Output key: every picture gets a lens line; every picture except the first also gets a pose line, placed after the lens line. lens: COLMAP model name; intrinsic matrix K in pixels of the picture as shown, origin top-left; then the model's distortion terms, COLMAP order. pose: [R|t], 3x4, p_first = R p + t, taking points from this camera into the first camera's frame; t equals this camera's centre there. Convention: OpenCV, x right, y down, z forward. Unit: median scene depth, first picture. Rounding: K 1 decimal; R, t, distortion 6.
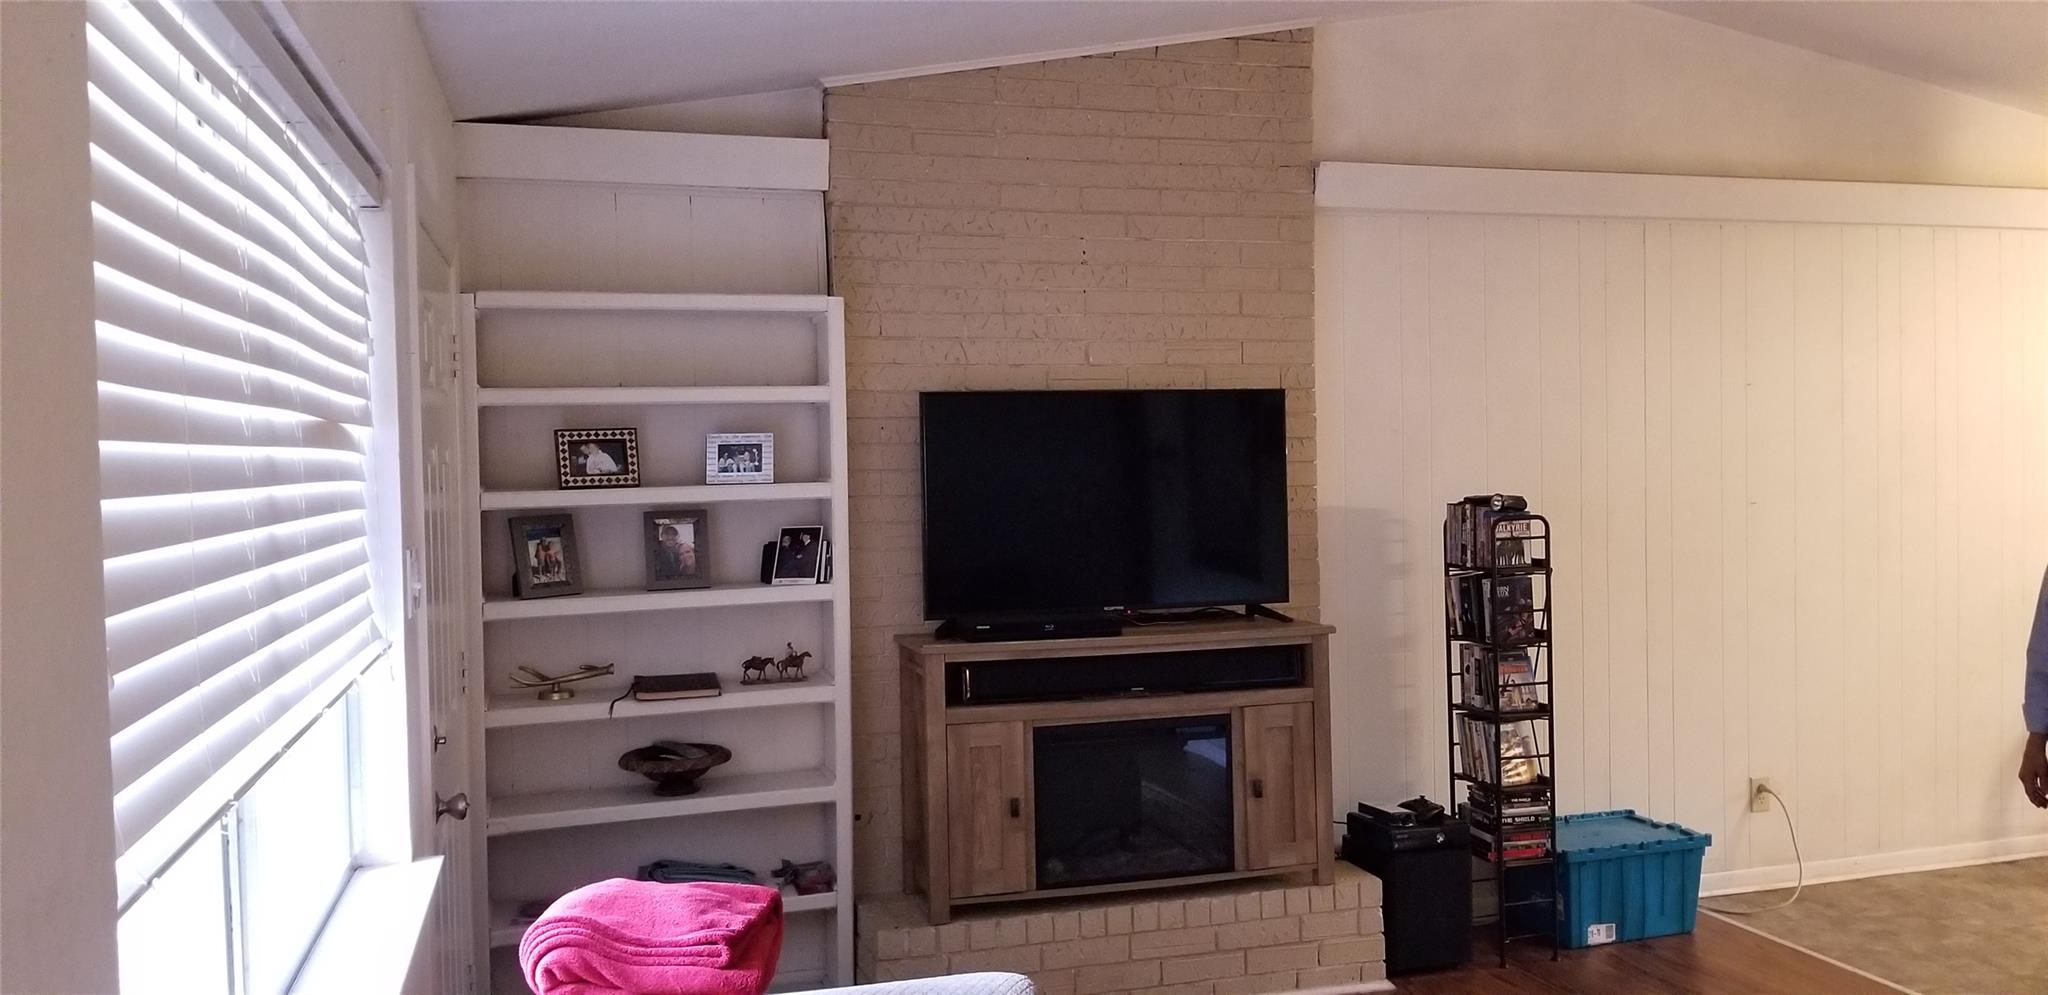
lens RADIAL K [[1576.7, 0, 1025.3], [0, 1576.7, 523.6], [0, 0, 1]] dist [0.121470, -0.203811]
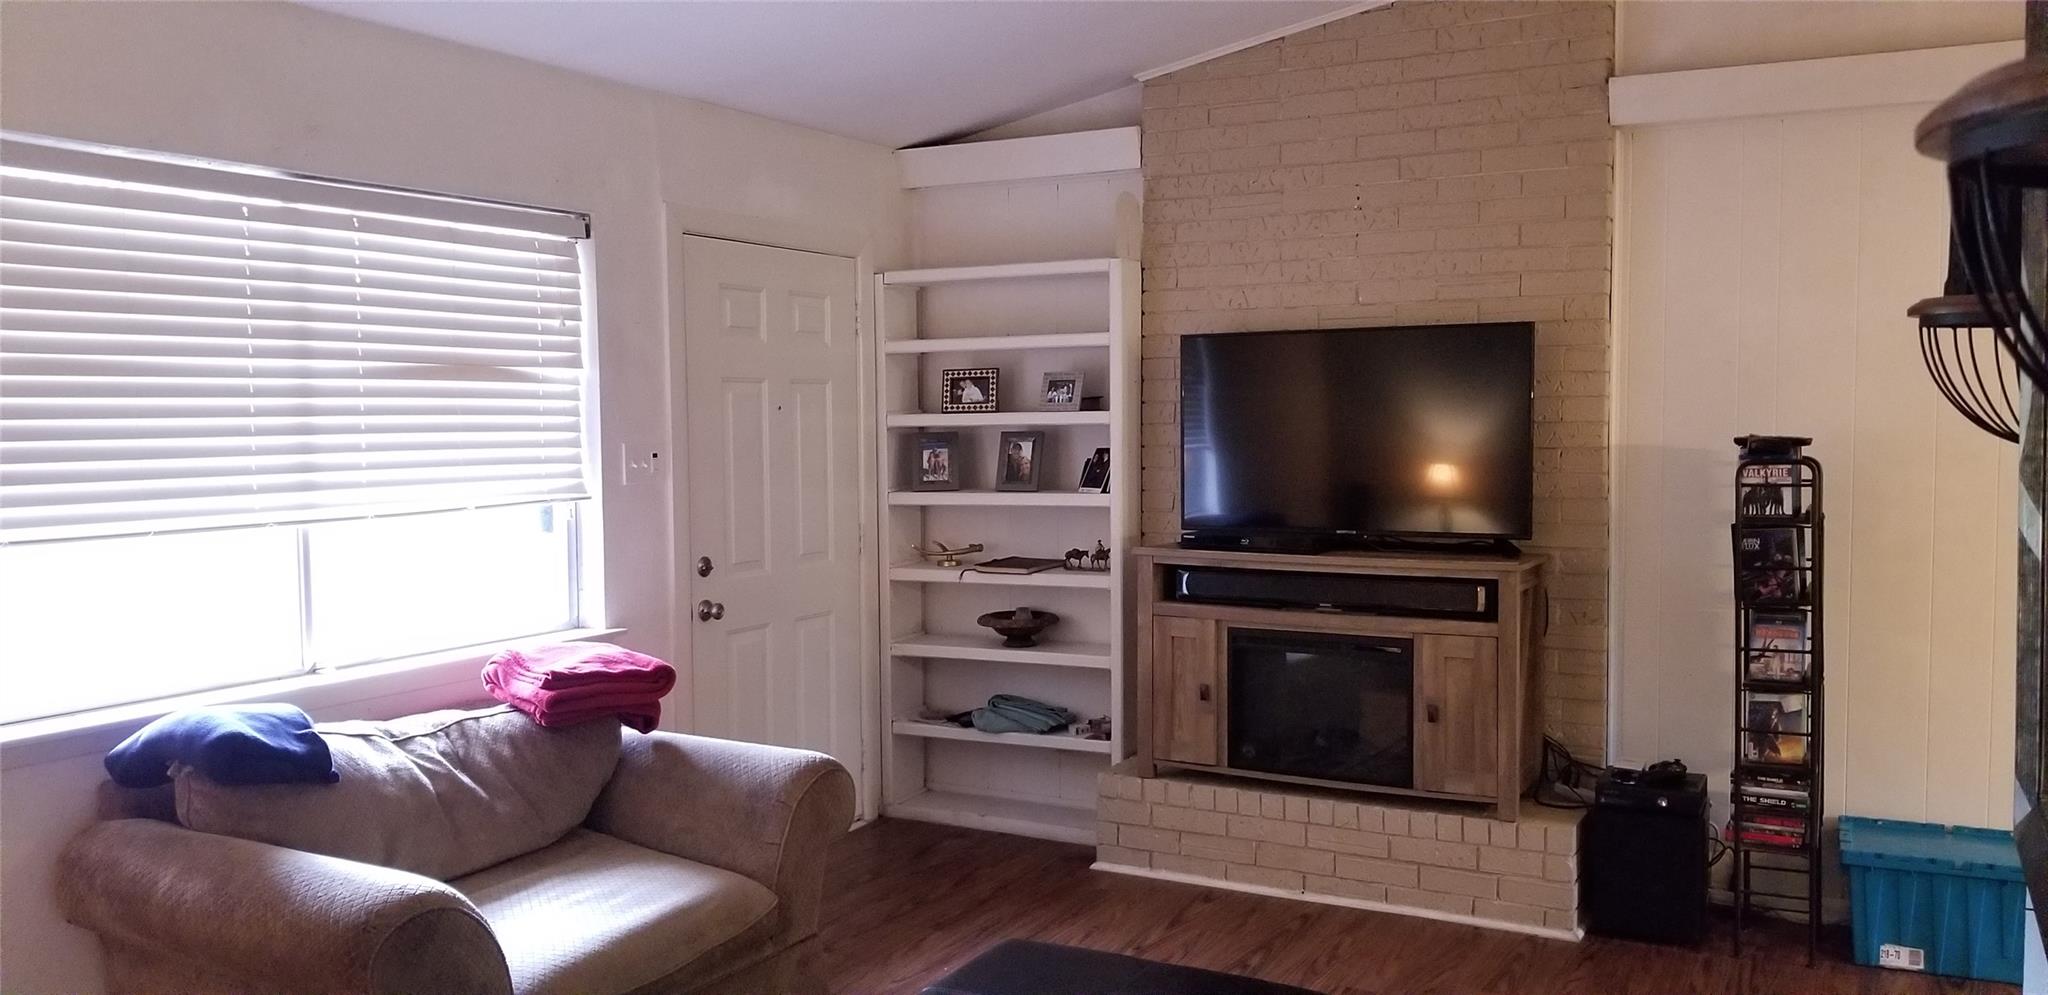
lens RADIAL K [[1576.7, 0, 1025.3], [0, 1576.7, 523.6], [0, 0, 1]] dist [0.121470, -0.203811]
pose [[0.703328, 0.064583, -0.707926, 0.686642], [-0.033097, 0.997760, 0.058142, -0.007760], [0.710094, -0.017462, 0.703890, 0.085102]]
